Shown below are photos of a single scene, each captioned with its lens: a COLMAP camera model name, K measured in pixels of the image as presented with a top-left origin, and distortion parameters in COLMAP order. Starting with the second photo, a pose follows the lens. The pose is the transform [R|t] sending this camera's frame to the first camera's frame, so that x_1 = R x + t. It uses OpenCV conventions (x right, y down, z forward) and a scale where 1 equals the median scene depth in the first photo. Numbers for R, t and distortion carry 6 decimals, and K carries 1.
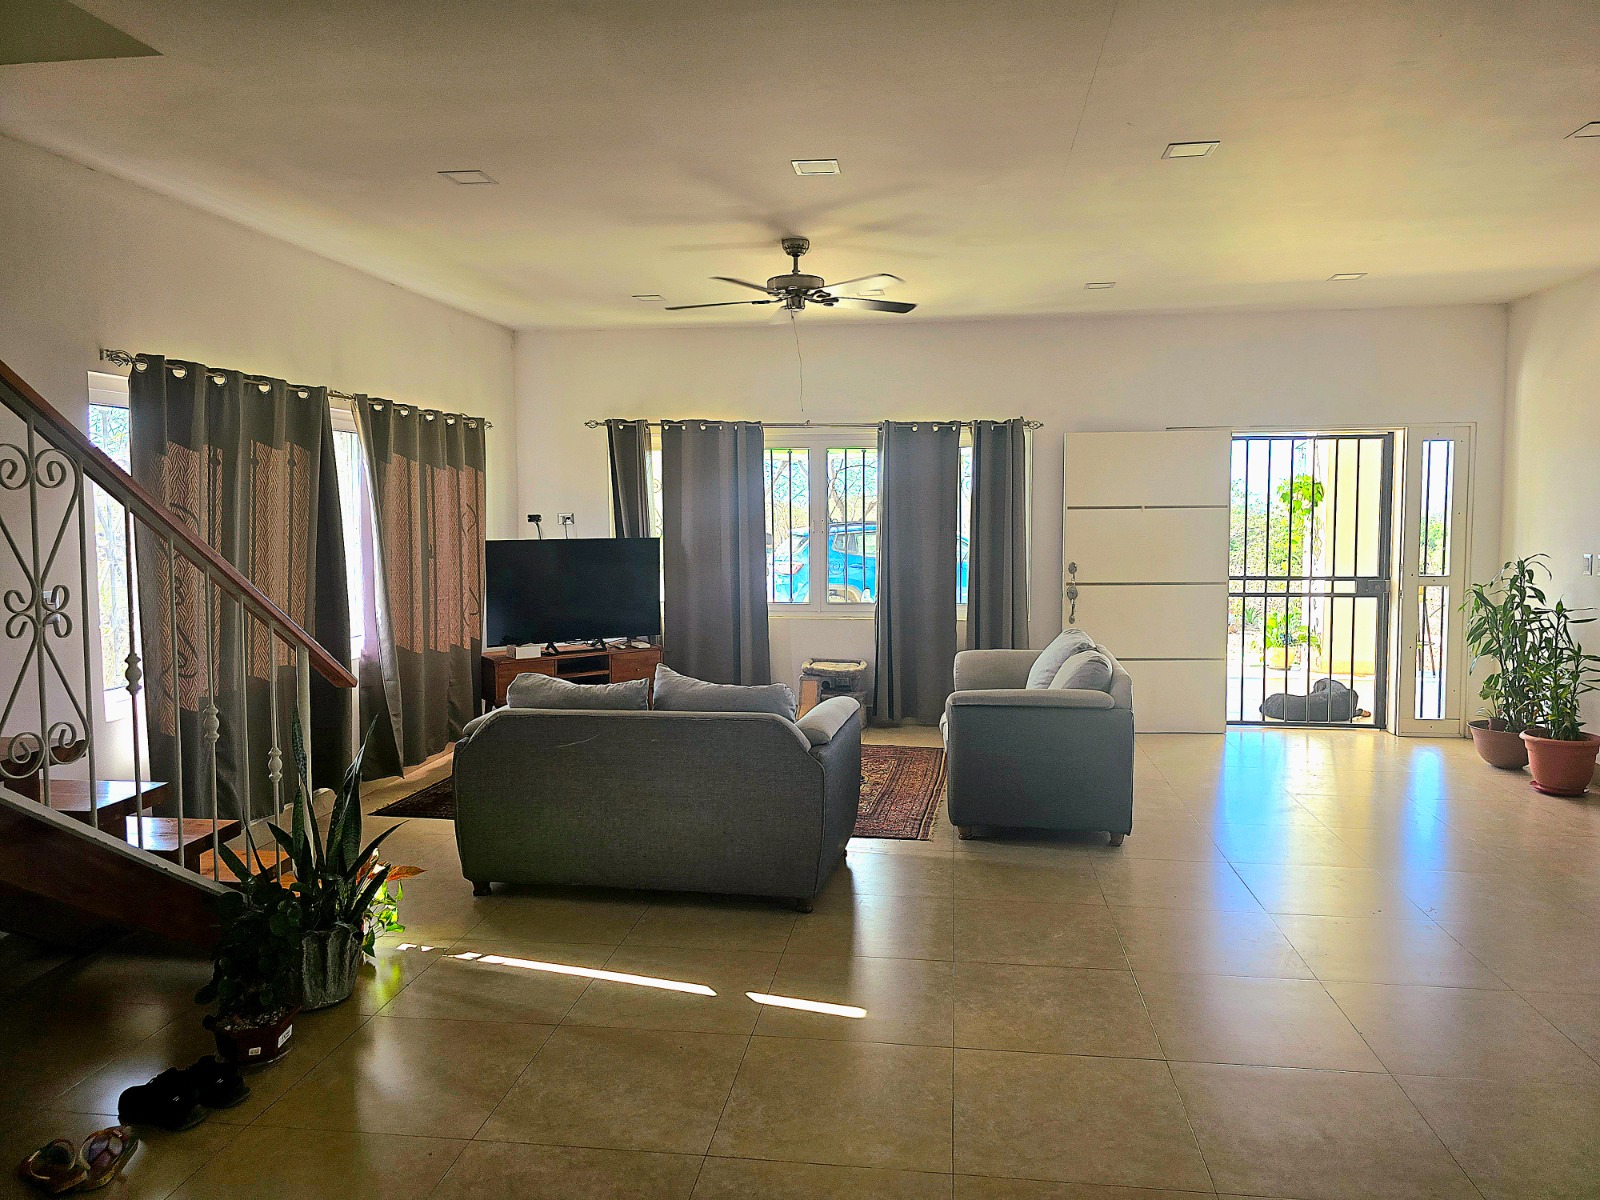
lens RADIAL K [[1060.2, 0, 809.1], [0, 1060.2, 599.7], [0, 0, 1]] dist [0.043052, -0.044342]
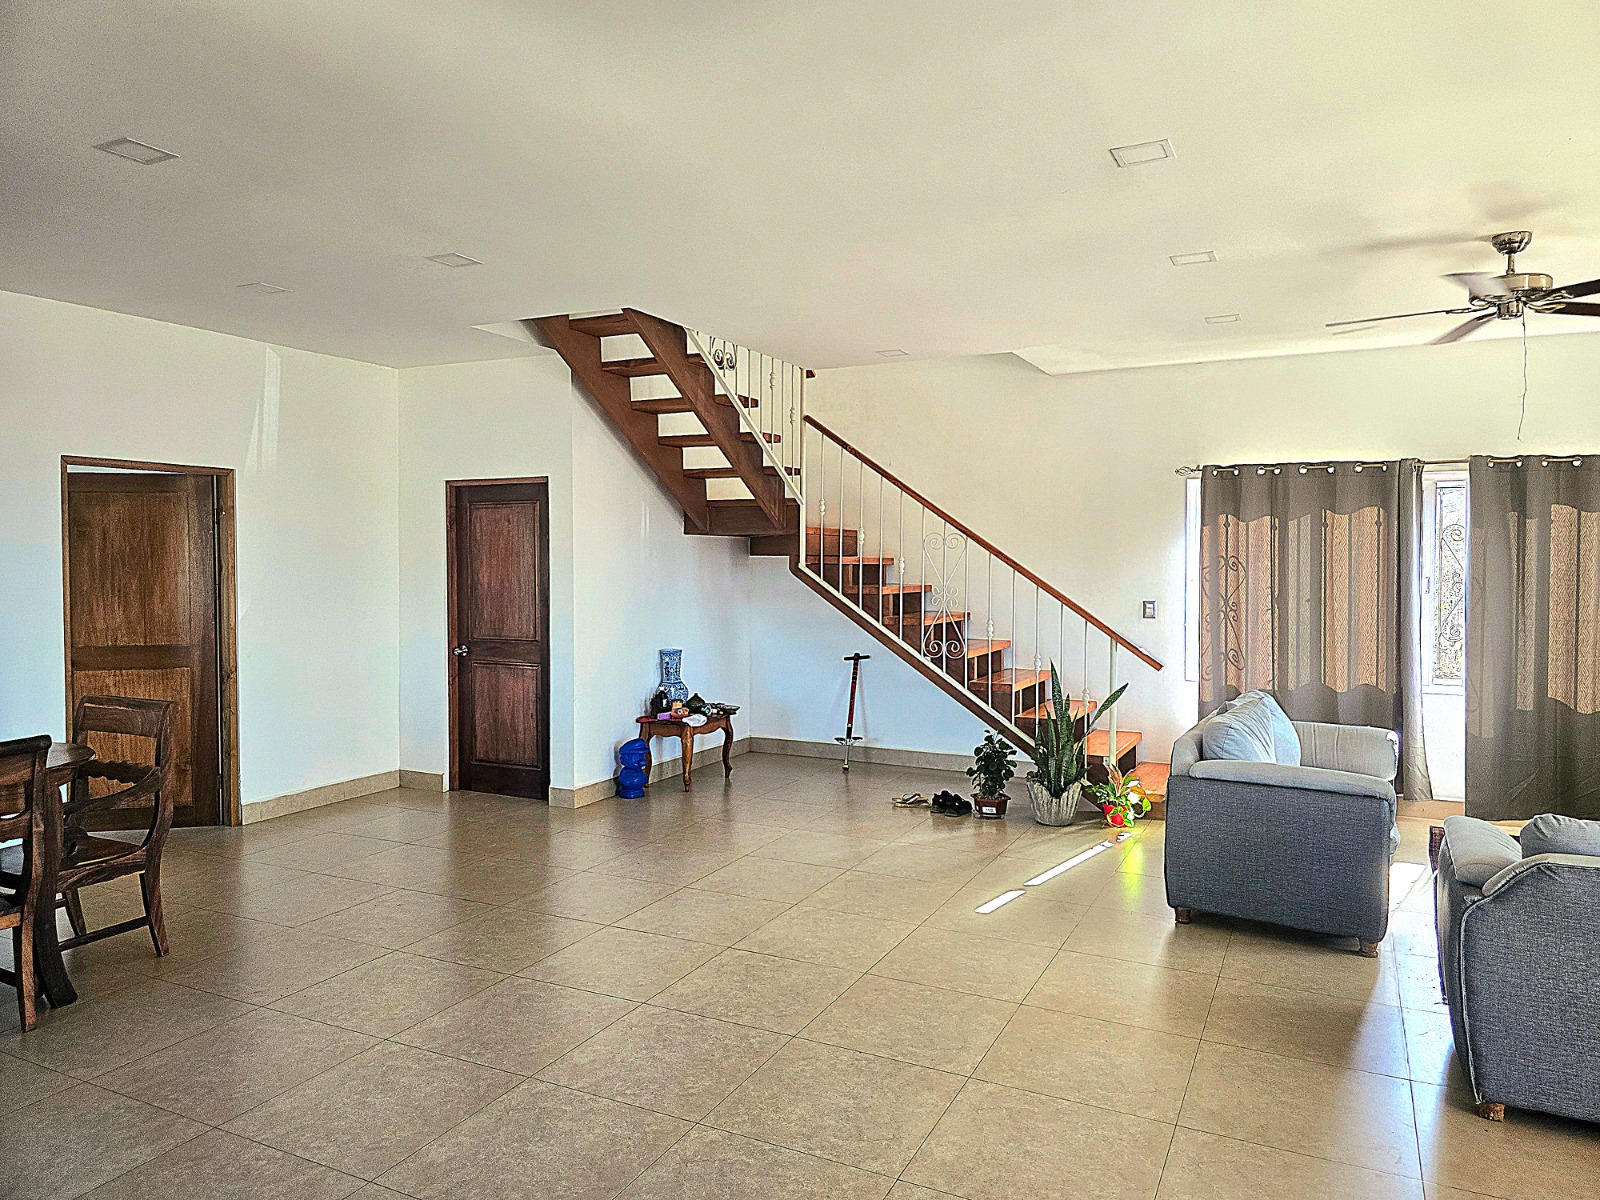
lens RADIAL K [[1060.2, 0, 809.2], [0, 1060.2, 592.2], [0, 0, 1]] dist [0.043052, -0.044342]
pose [[-0.315175, 0.038676, -0.948245, 0.687039], [-0.084190, 0.994090, 0.068529, -0.055555], [0.945292, 0.101431, -0.310056, 0.563069]]
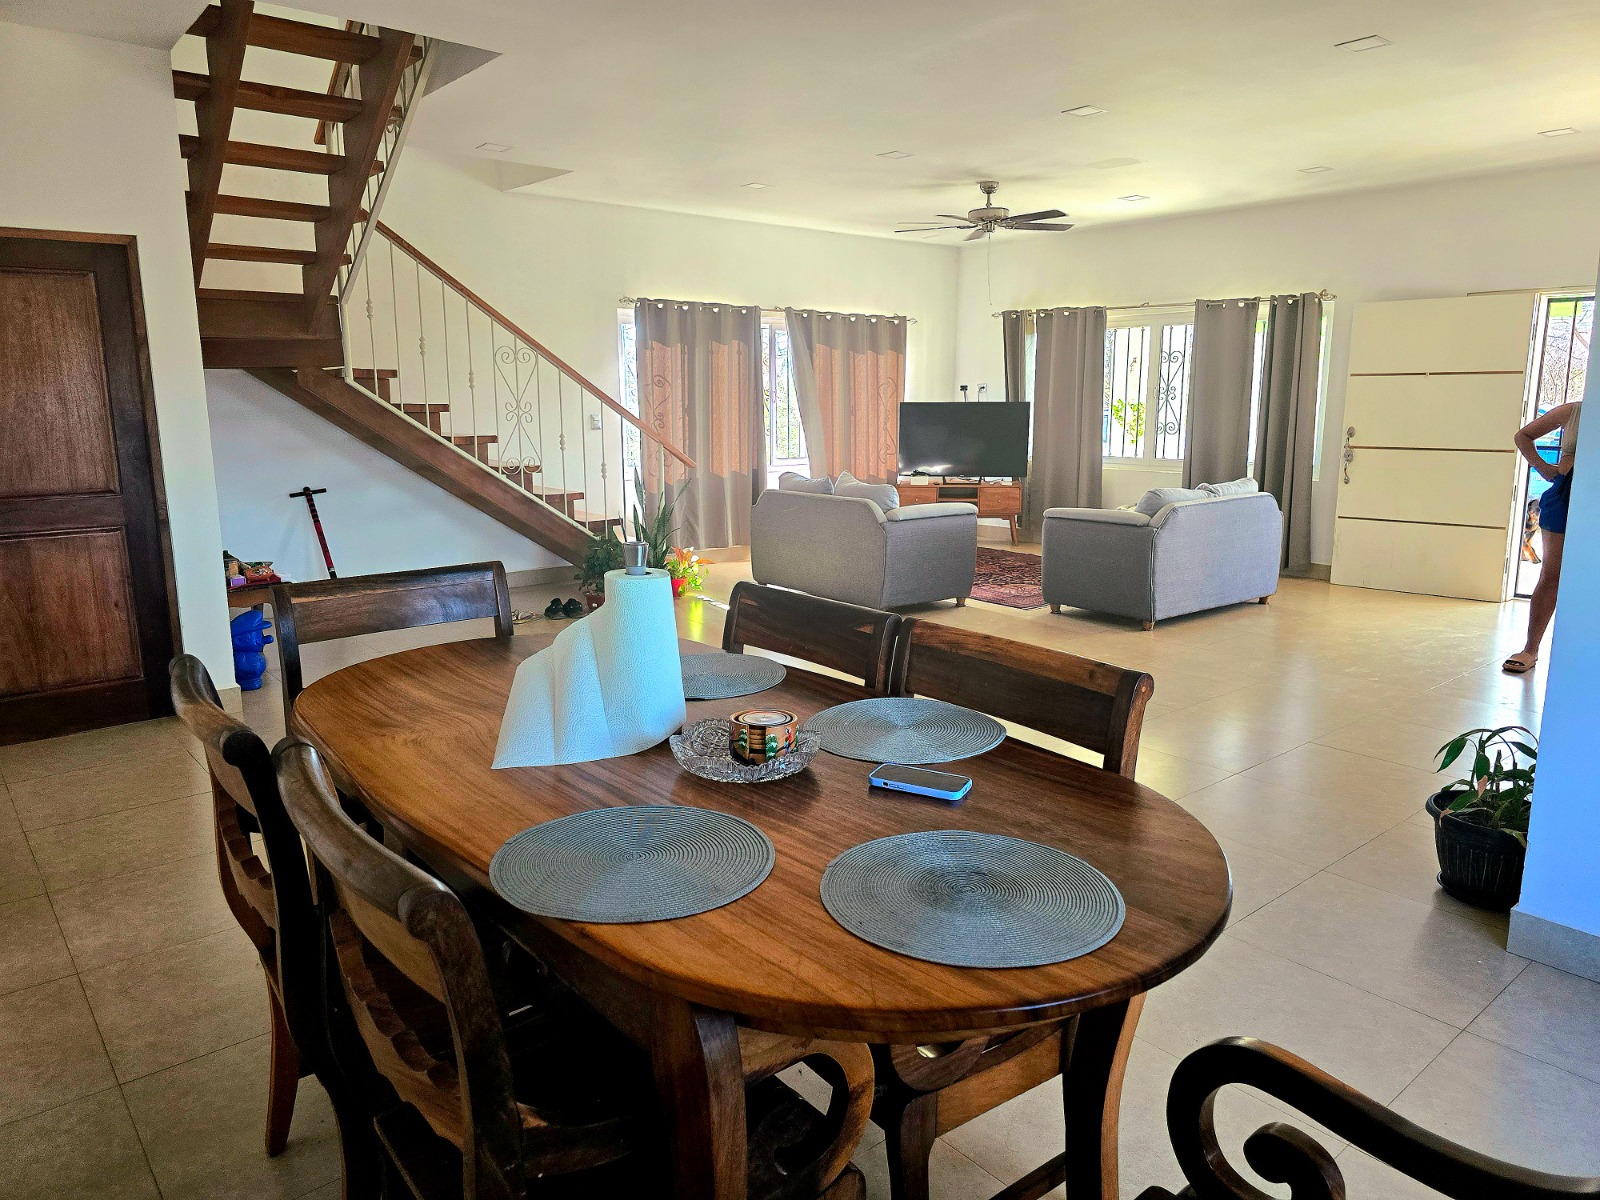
lens RADIAL K [[1060.2, 0, 801.1], [0, 1060.2, 584.1], [0, 0, 1]] dist [0.043052, -0.044342]
pose [[0.740044, 0.122622, -0.661286, 0.588342], [-0.060879, 0.991416, 0.115708, 0.032453], [0.669797, -0.045370, 0.741157, -0.181046]]
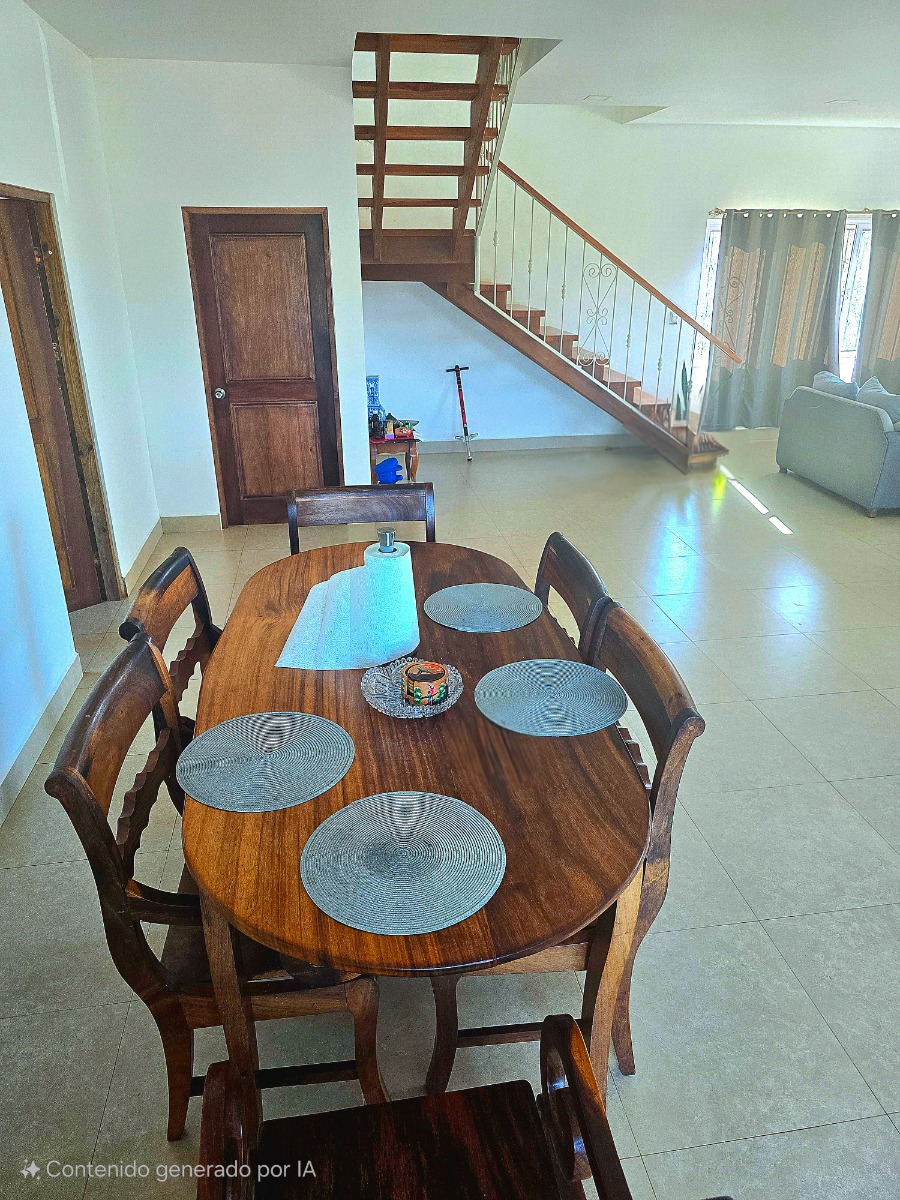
lens RADIAL K [[795.2, 0, 448.8], [0, 795.2, 590.1], [0, 0, 1]] dist [0.043052, -0.044342]
pose [[0.283350, 0.372408, -0.883756, 0.645566], [-0.080767, 0.927516, 0.364952, -0.026530], [0.955610, -0.032031, 0.292890, -0.082035]]
